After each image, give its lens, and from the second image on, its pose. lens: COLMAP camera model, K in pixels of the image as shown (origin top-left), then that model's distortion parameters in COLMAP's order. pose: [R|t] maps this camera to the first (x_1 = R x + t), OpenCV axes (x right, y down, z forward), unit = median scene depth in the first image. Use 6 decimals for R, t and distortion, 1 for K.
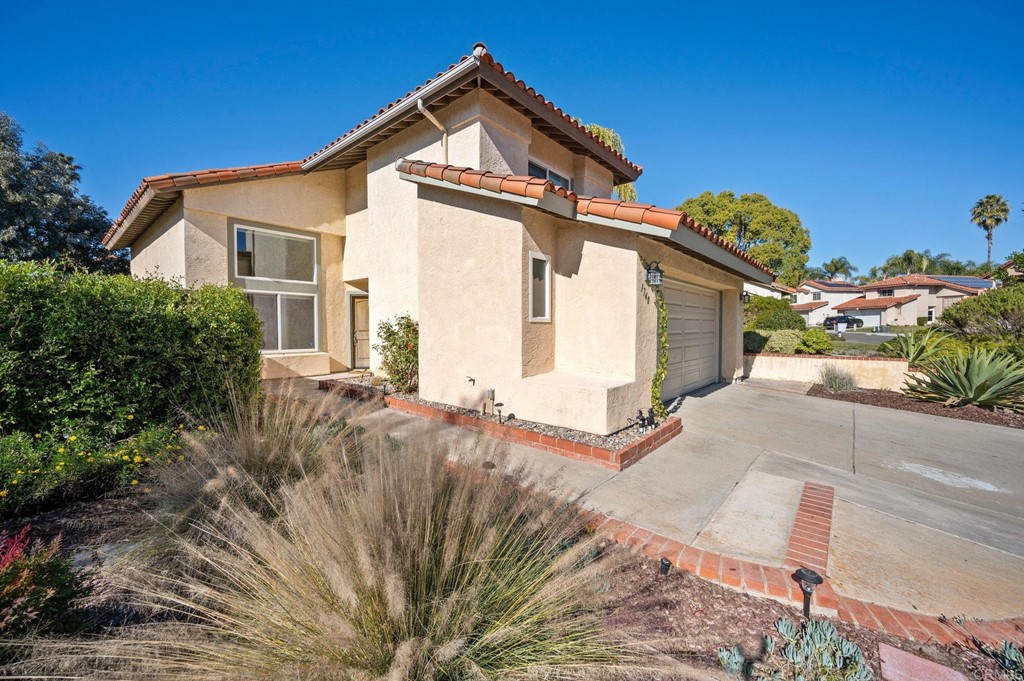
lens RADIAL K [[407.6, 0, 520.8], [0, 407.6, 340.6], [0, 0, 1]] dist [-0.001870, -0.001416]
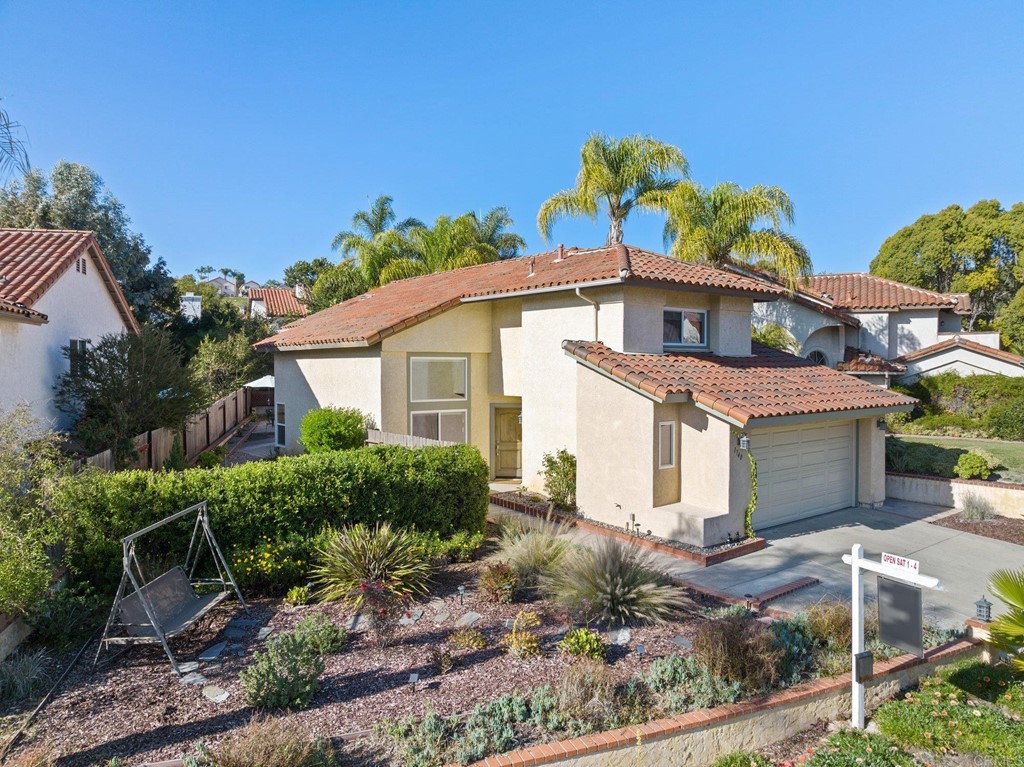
lens RADIAL K [[731.2, 0, 519.7], [0, 731.2, 375.4], [0, 0, 1]] dist [-0.057946, 0.037844]
pose [[0.975148, -0.002531, -0.221540, 0.095050], [-0.001696, 0.999820, -0.018885, -0.273802], [0.221548, 0.018791, 0.974969, -1.374988]]
